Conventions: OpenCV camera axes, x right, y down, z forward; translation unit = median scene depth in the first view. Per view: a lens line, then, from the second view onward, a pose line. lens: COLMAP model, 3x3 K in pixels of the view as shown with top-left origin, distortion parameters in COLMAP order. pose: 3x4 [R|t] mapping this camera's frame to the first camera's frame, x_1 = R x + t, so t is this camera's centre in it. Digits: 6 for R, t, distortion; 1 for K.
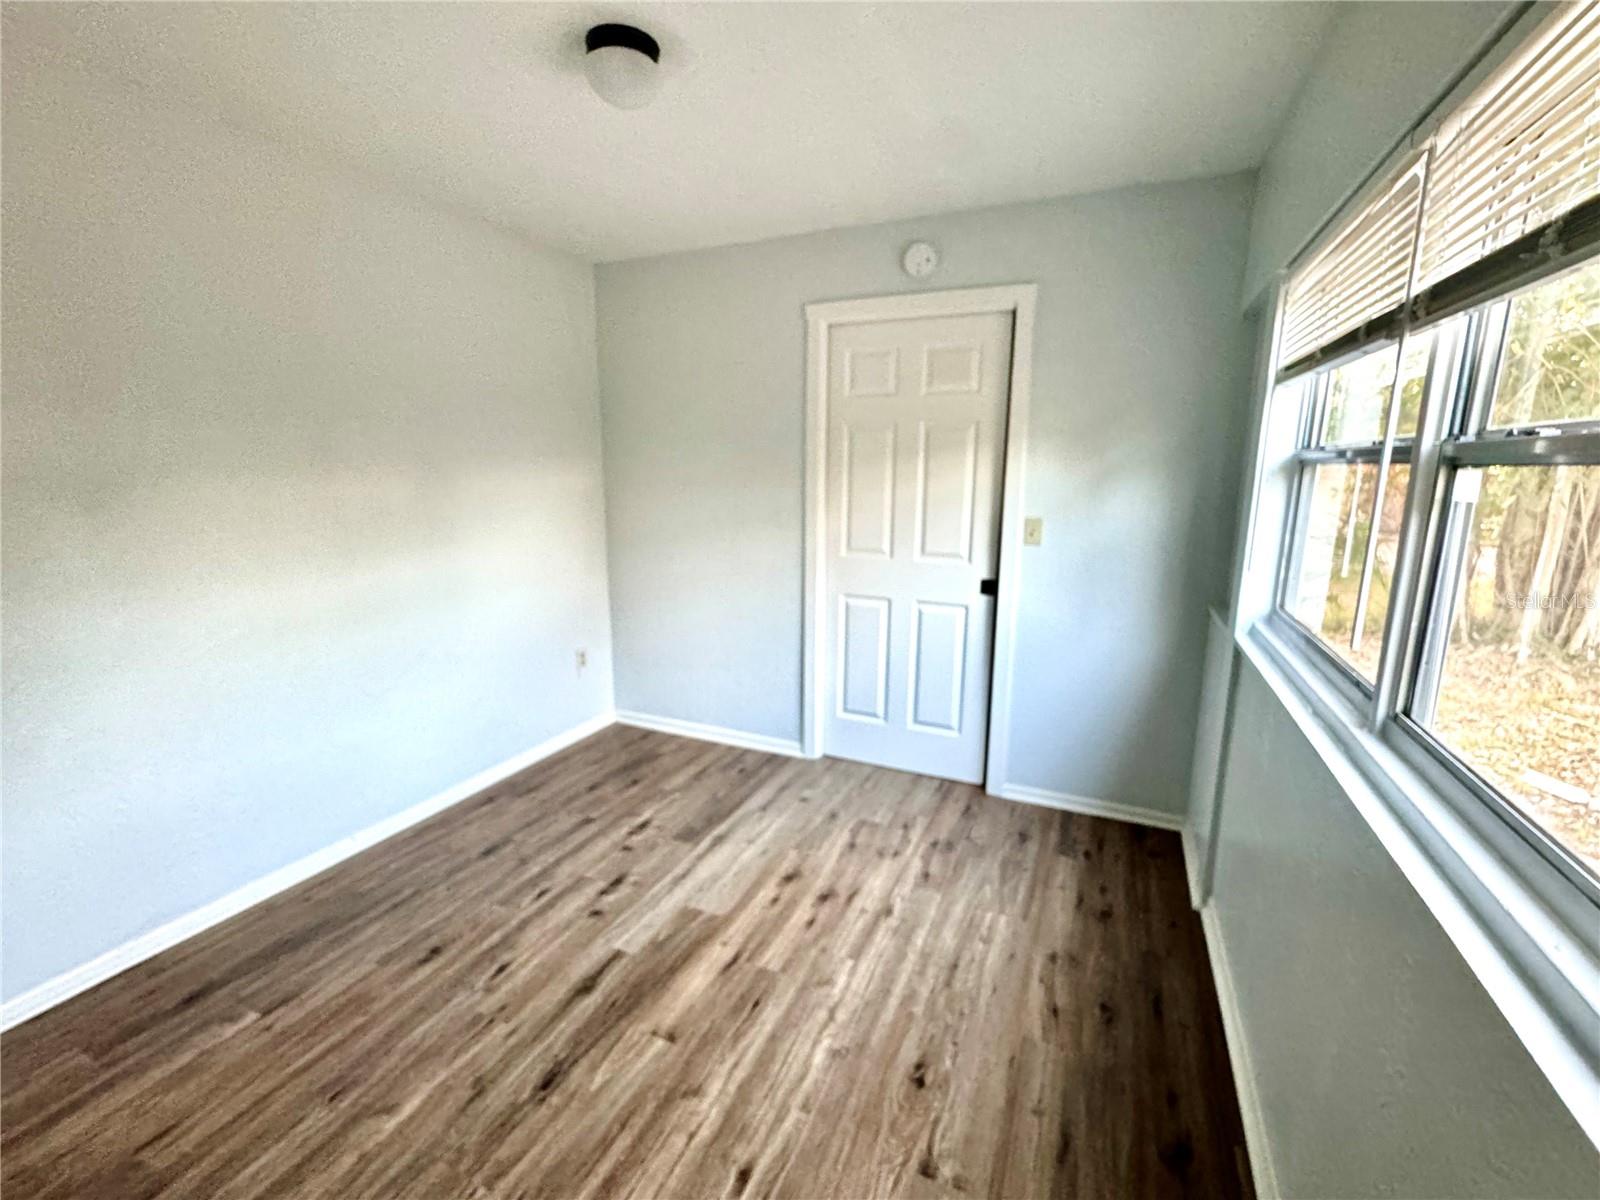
lens RADIAL K [[647.8, 0, 795.2], [0, 647.8, 589.9], [0, 0, 1]] dist [0.001439, 0.000328]
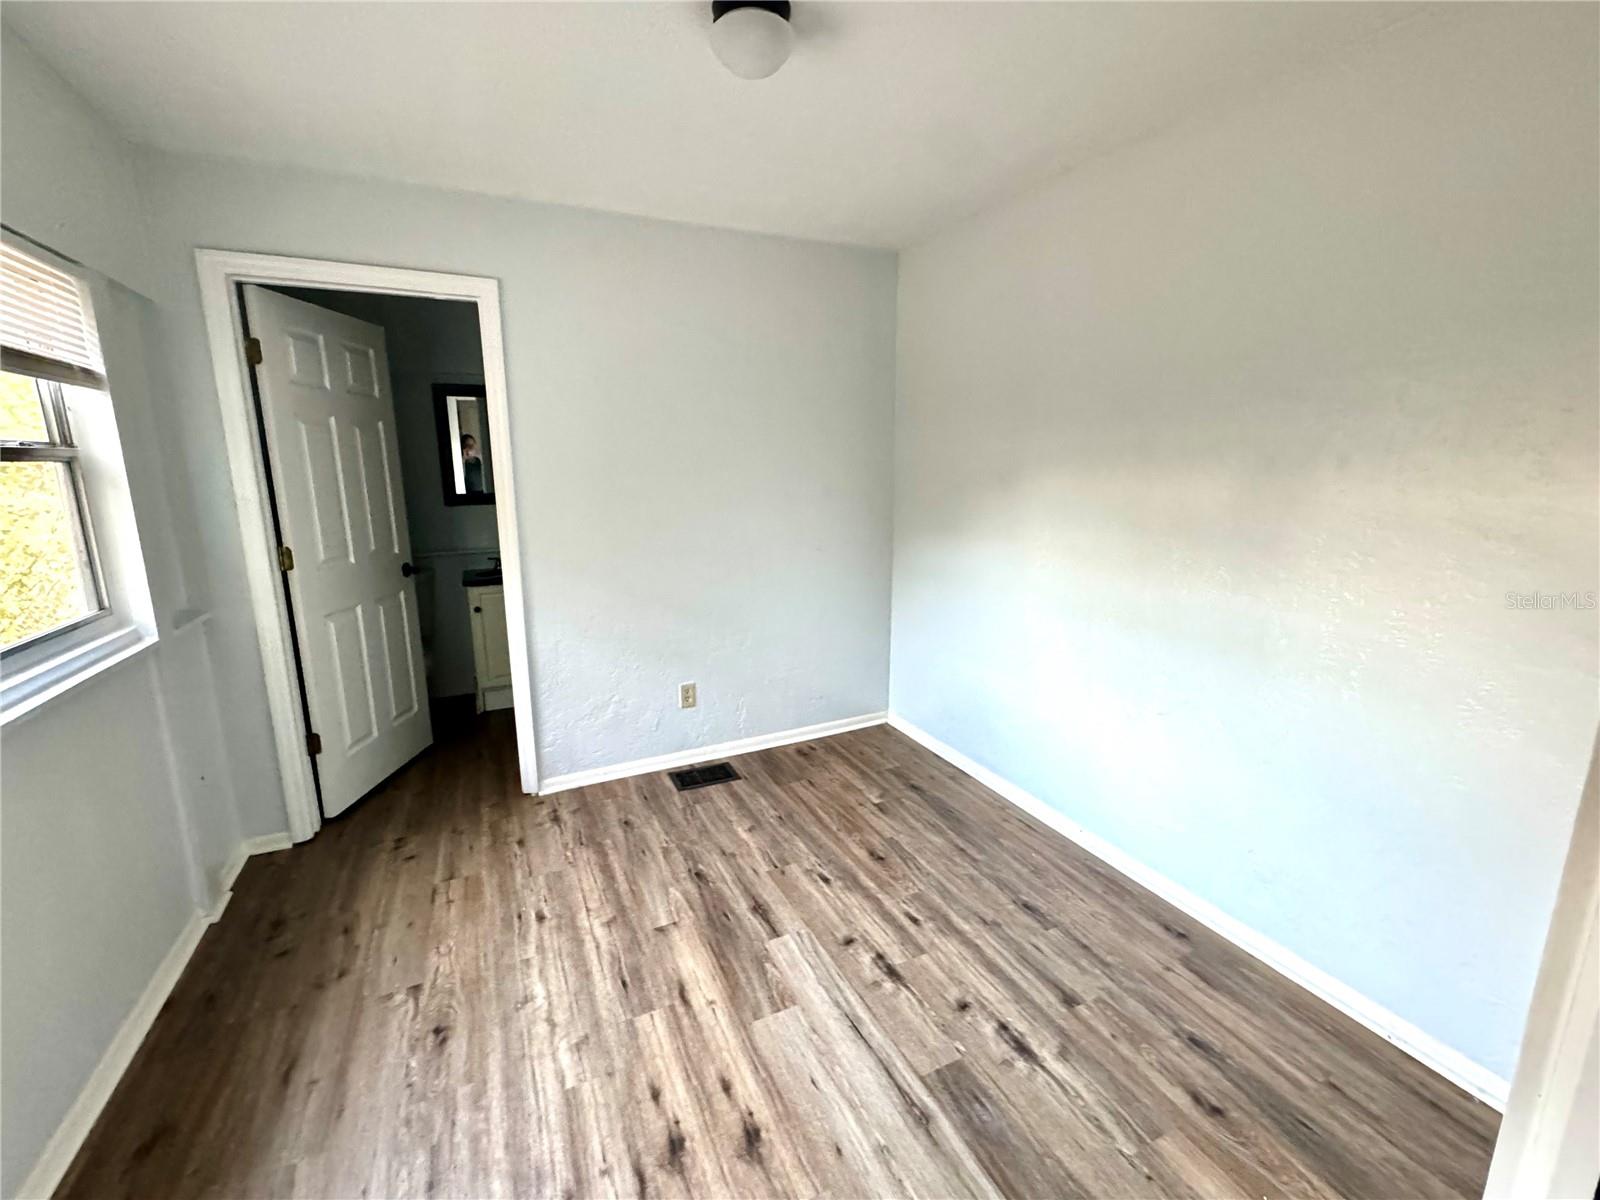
lens RADIAL K [[647.8, 0, 790.0], [0, 647.8, 597.2], [0, 0, 1]] dist [0.001439, 0.000328]
pose [[-0.624648, 0.157814, -0.764794, 0.433052], [-0.148796, 0.937370, 0.314955, -0.282240], [0.766599, 0.310534, -0.562044, 1.470931]]
